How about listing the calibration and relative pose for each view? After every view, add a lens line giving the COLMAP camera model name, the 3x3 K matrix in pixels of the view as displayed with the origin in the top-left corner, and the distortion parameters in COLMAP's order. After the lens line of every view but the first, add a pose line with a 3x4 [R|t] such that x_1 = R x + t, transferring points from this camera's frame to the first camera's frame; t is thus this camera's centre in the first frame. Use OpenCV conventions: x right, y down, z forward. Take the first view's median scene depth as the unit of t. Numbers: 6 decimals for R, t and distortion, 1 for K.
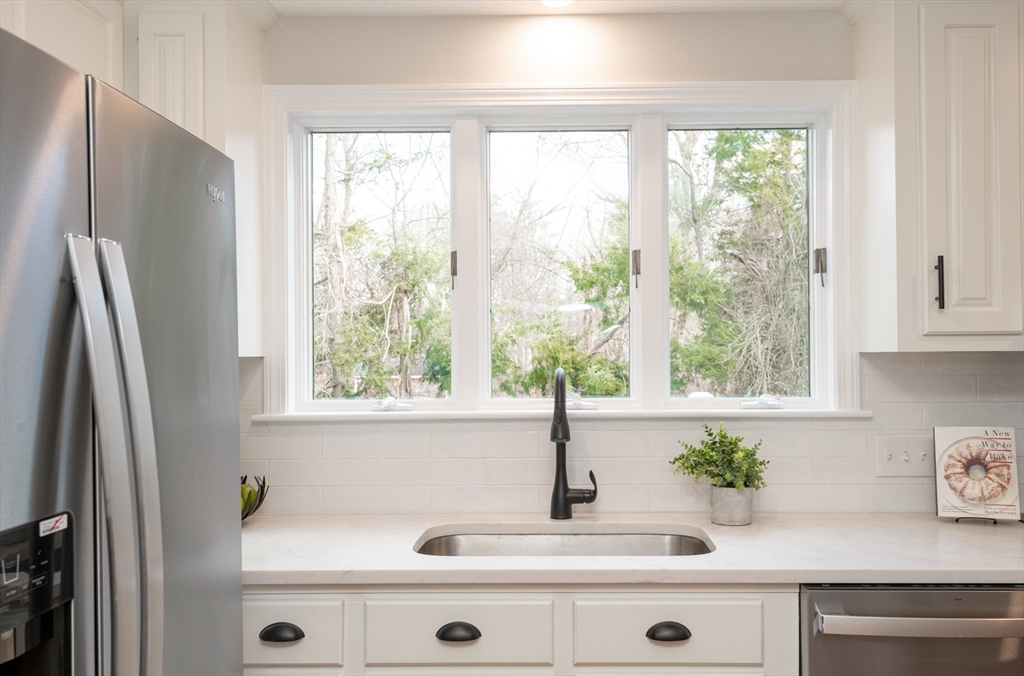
lens RADIAL K [[906.9, 0, 512.1], [0, 906.9, 336.8], [0, 0, 1]] dist [0.068954, -0.002096]
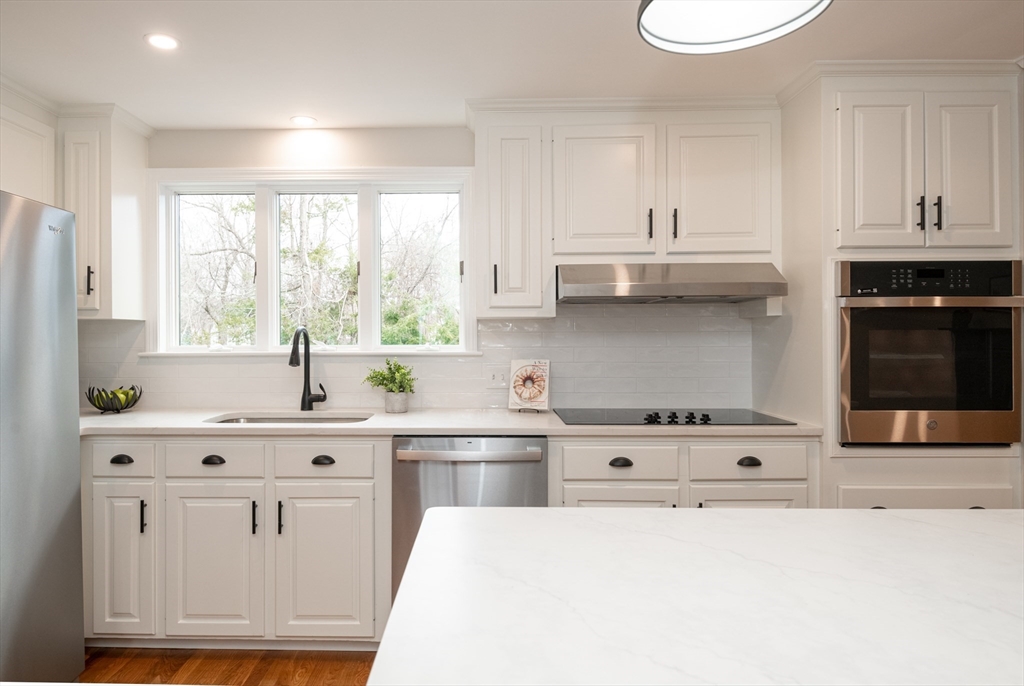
lens RADIAL K [[688.6, 0, 511.7], [0, 688.6, 343.2], [0, 0, 1]] dist [0.045917, -0.000824]
pose [[0.999199, 0.004087, -0.039817, 0.517681], [-0.003626, 0.999925, 0.011666, 0.049479], [0.039862, -0.011512, 0.999139, -0.355042]]
